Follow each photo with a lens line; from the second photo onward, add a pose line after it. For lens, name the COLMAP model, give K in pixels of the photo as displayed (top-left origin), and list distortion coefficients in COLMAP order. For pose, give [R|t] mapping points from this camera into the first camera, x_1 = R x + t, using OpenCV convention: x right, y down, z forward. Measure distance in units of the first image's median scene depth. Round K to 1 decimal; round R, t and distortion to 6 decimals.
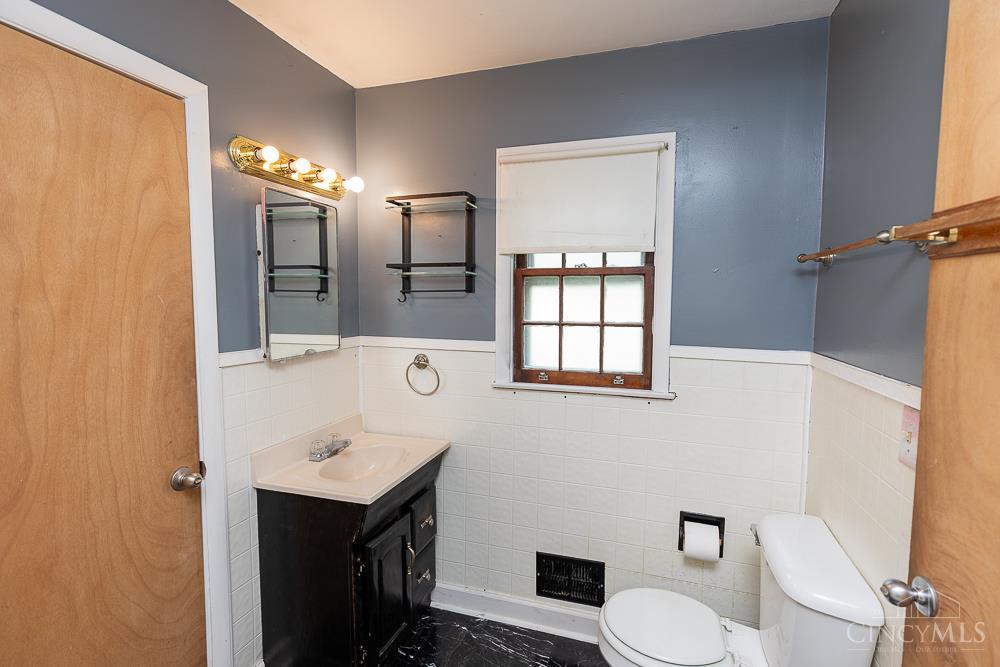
lens RADIAL K [[455.2, 0, 527.3], [0, 455.2, 330.8], [0, 0, 1]] dist [0.000275, -0.000185]
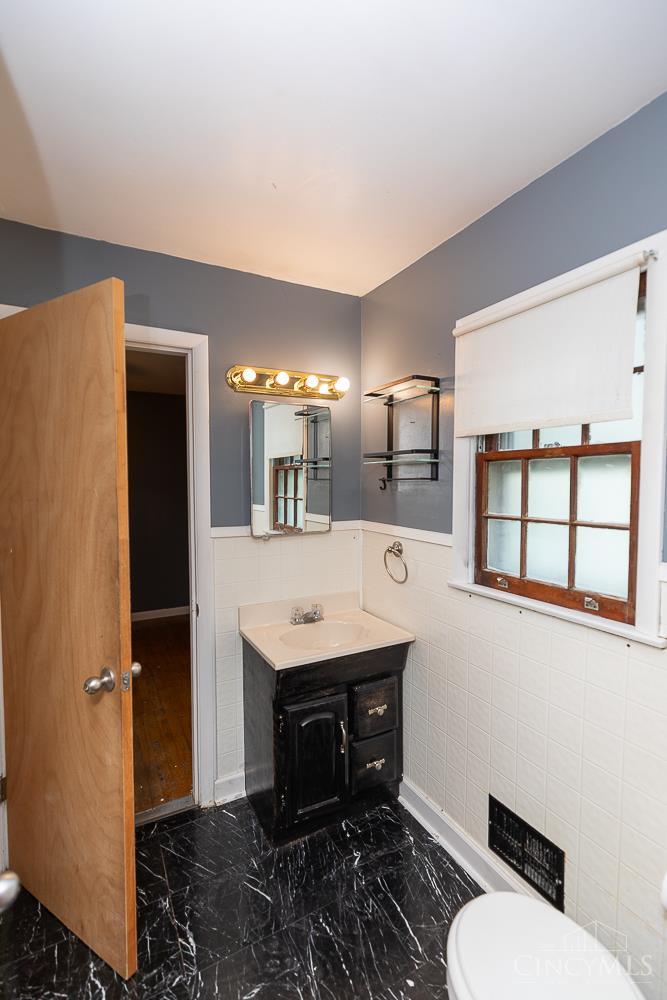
lens RADIAL K [[451.6, 0, 333.5], [0, 451.6, 500.0], [0, 0, 1]] dist [0.002767, 0.000039]
pose [[0.713405, 0.023921, -0.700344, 0.384013], [-0.041111, 0.999124, -0.007752, -0.029125], [0.699545, 0.034322, 0.713764, 0.201405]]
